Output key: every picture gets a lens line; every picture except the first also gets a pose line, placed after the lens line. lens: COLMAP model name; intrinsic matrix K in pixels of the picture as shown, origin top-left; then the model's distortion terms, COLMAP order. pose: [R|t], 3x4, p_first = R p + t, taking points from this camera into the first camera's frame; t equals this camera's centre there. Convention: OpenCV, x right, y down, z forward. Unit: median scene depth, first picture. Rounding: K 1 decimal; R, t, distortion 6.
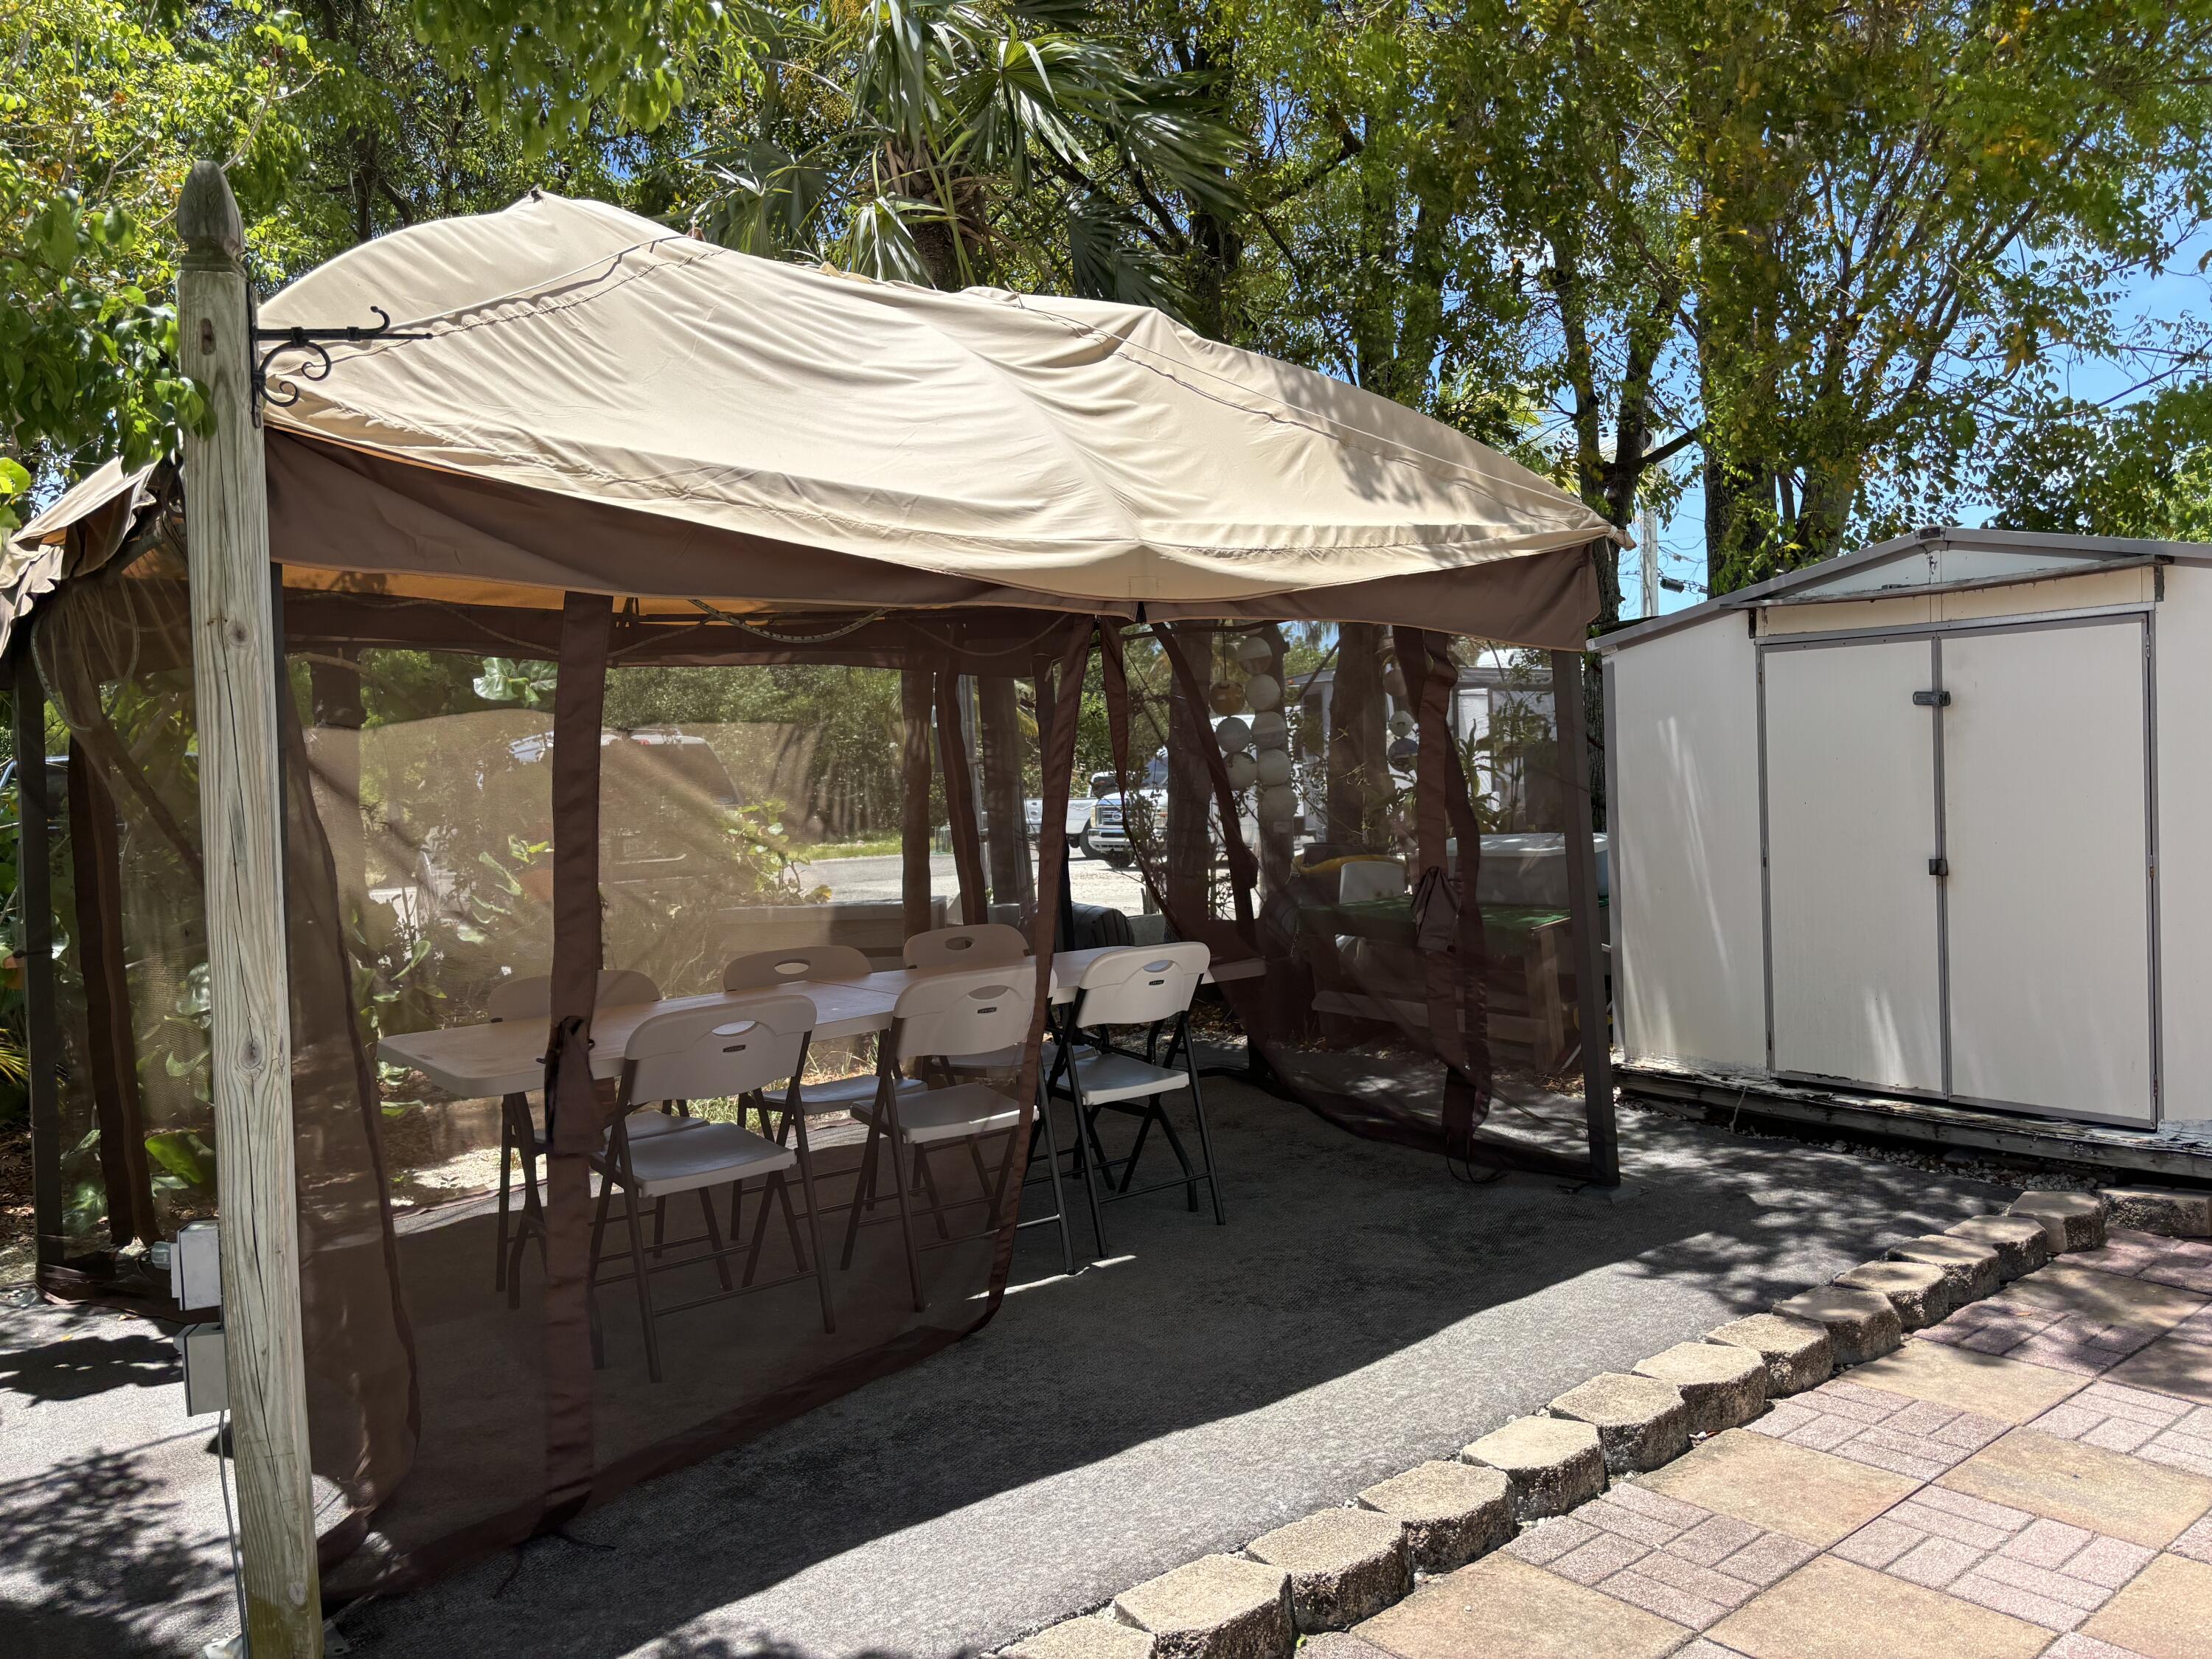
lens RADIAL K [[1730.3, 0, 1109.3], [0, 1730.3, 816.1], [0, 0, 1]] dist [-0.007925, -0.004725]
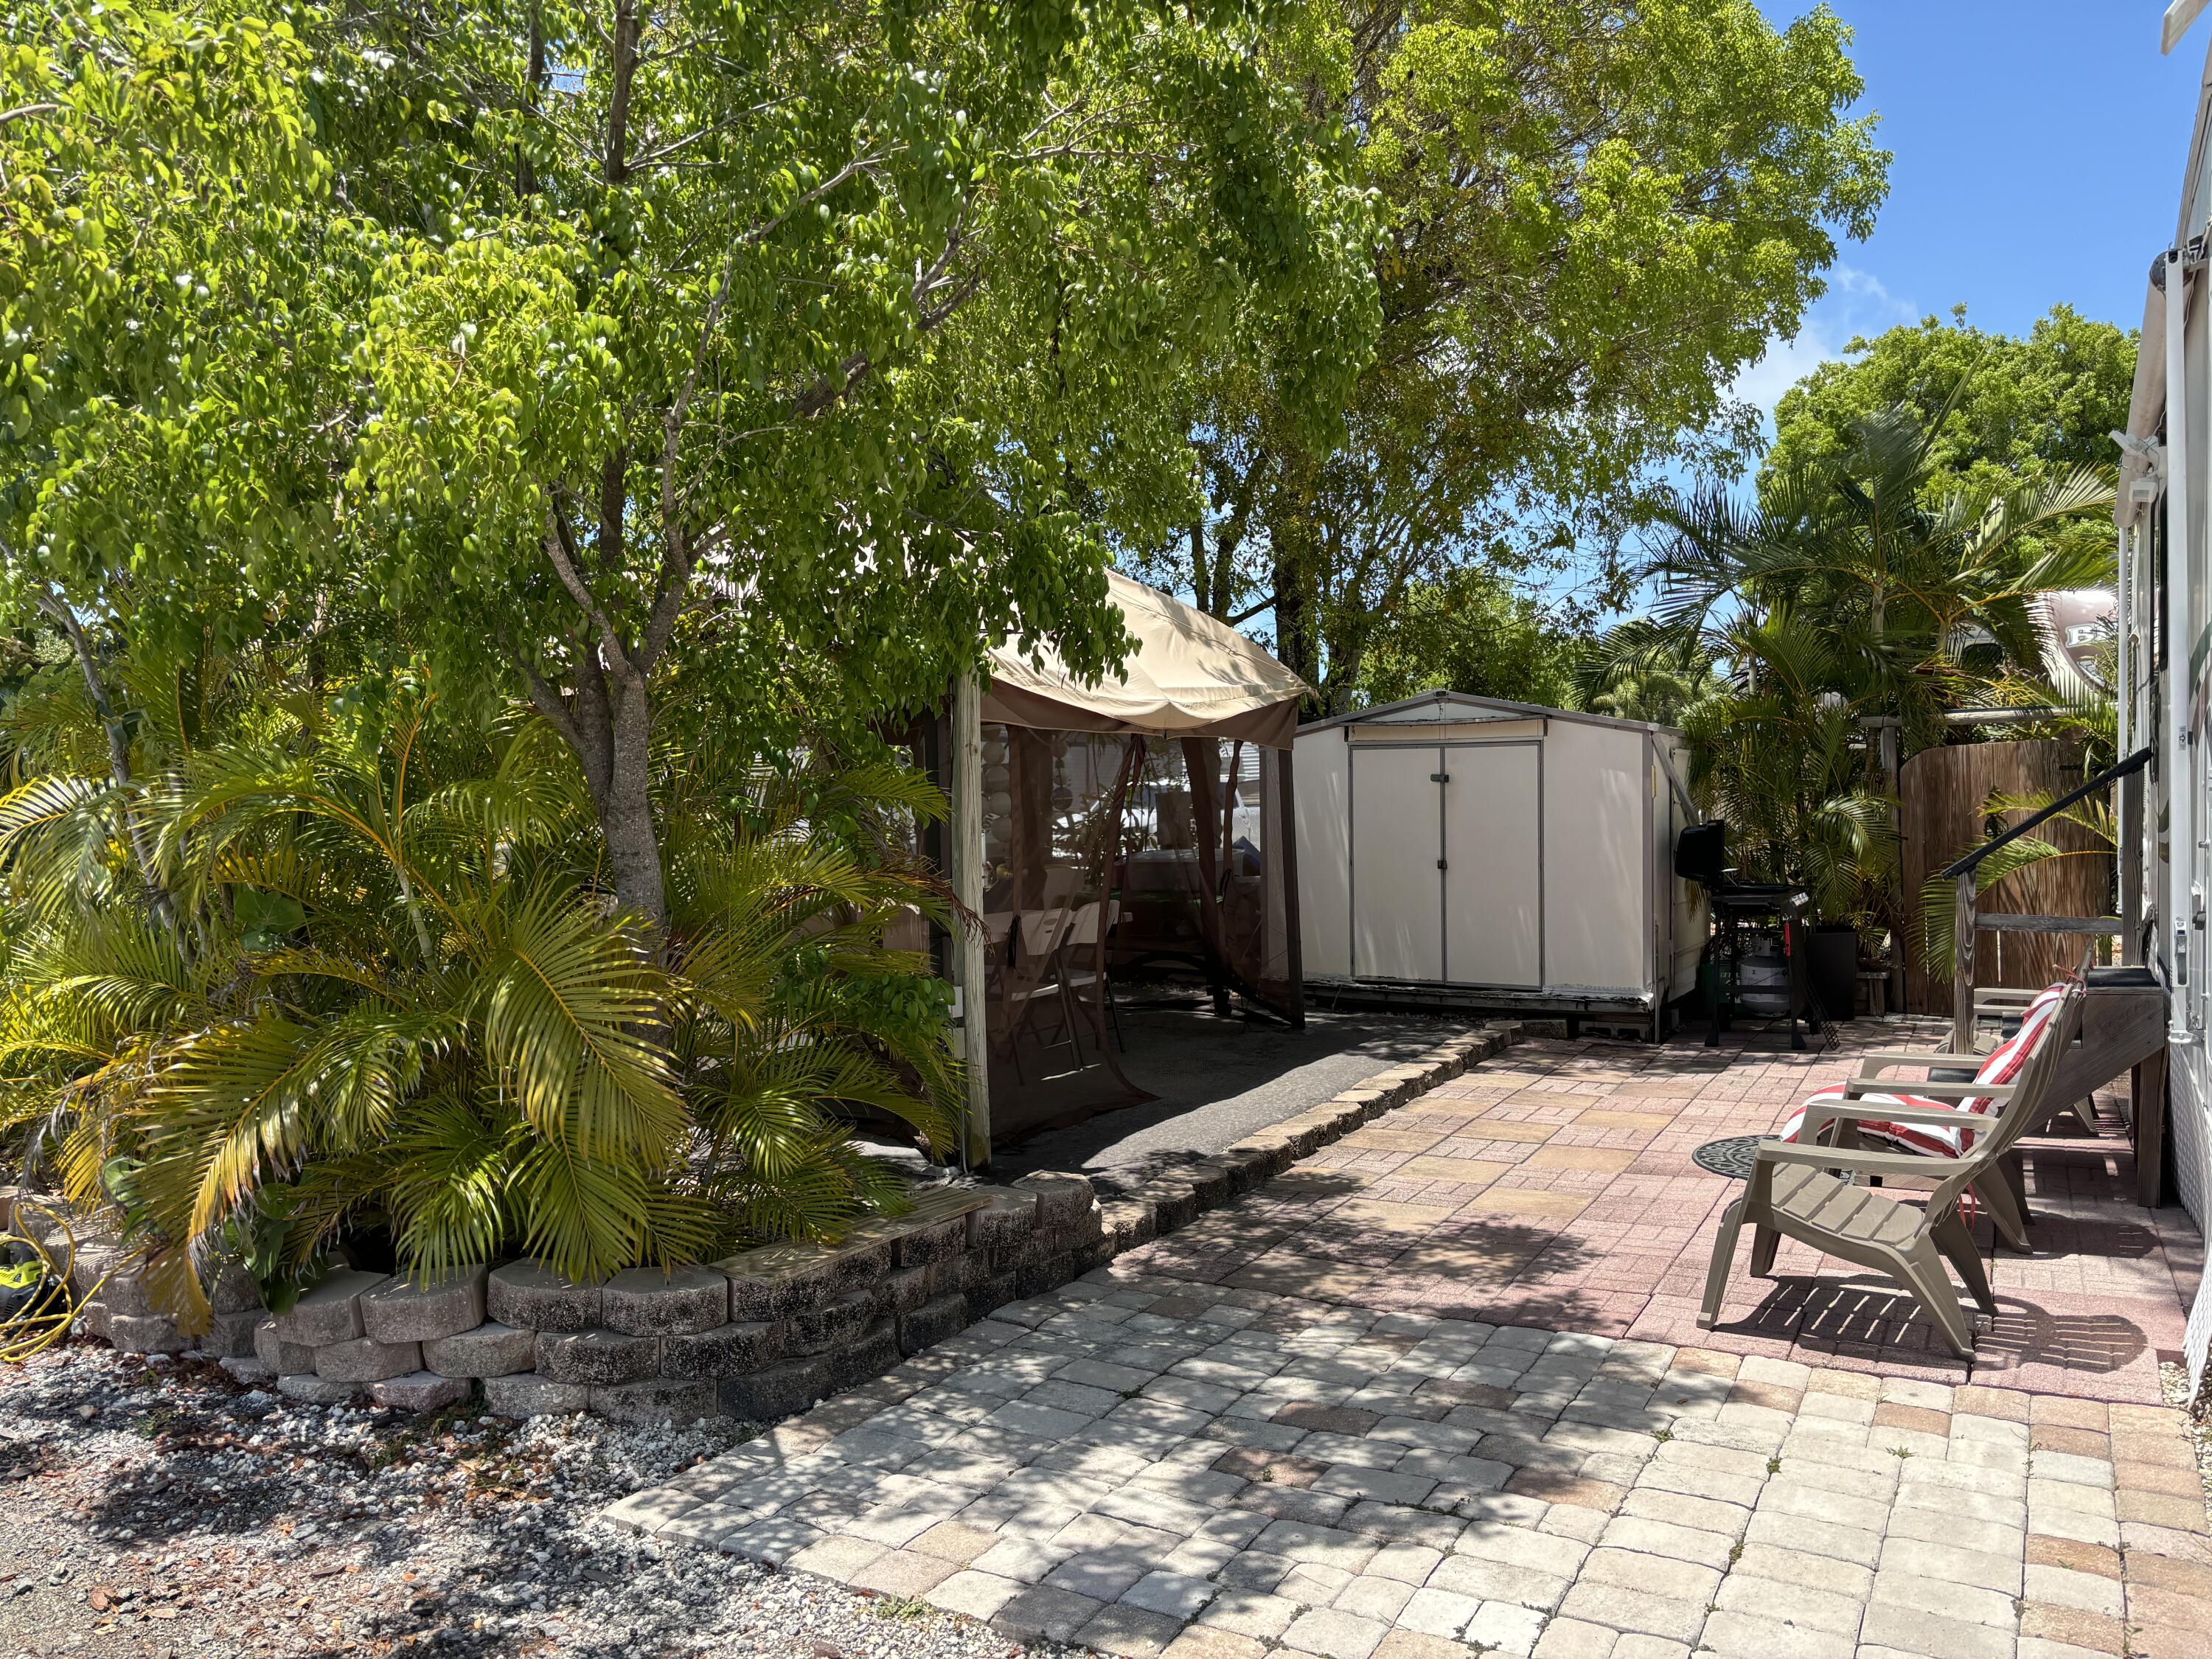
lens RADIAL K [[1730.3, 0, 1097.7], [0, 1730.3, 834.5], [0, 0, 1]] dist [-0.007925, -0.004725]
pose [[0.929731, 0.015841, 0.367899, -0.644966], [-0.013978, 0.999872, -0.007726, 0.017059], [-0.367975, 0.002041, 0.929833, -0.722770]]
